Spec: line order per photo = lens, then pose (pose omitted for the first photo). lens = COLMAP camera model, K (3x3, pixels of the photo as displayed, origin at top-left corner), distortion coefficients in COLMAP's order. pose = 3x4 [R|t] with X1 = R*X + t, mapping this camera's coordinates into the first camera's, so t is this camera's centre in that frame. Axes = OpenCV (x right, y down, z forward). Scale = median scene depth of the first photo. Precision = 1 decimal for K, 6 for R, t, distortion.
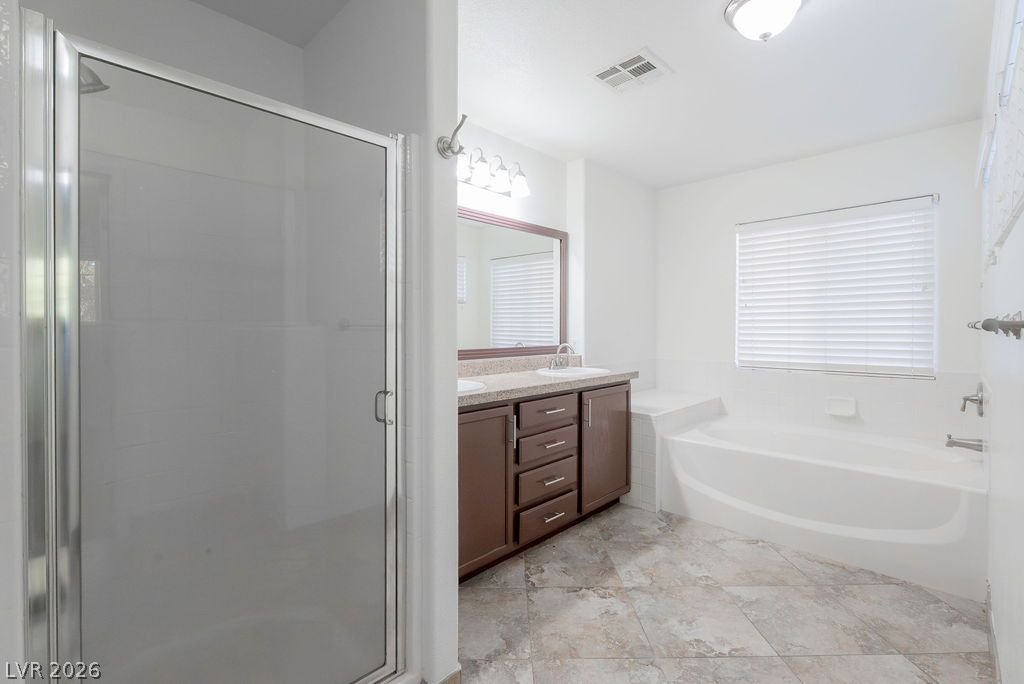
lens RADIAL K [[456.1, 0, 509.4], [0, 456.1, 333.8], [0, 0, 1]] dist [0.001305, 0.000473]
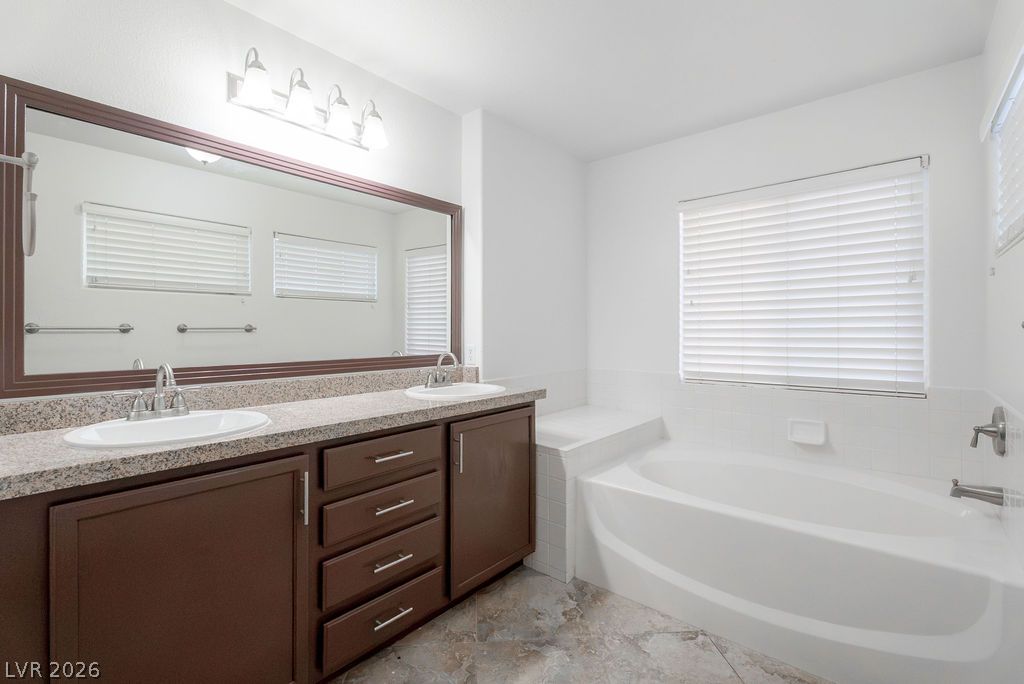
lens RADIAL K [[456.1, 0, 509.4], [0, 456.1, 333.8], [0, 0, 1]] dist [0.001305, 0.000473]
pose [[0.998307, -0.001601, 0.058135, 0.192397], [0.002066, 0.999966, -0.007939, -0.002301], [-0.058120, 0.008046, 0.998277, 0.277629]]
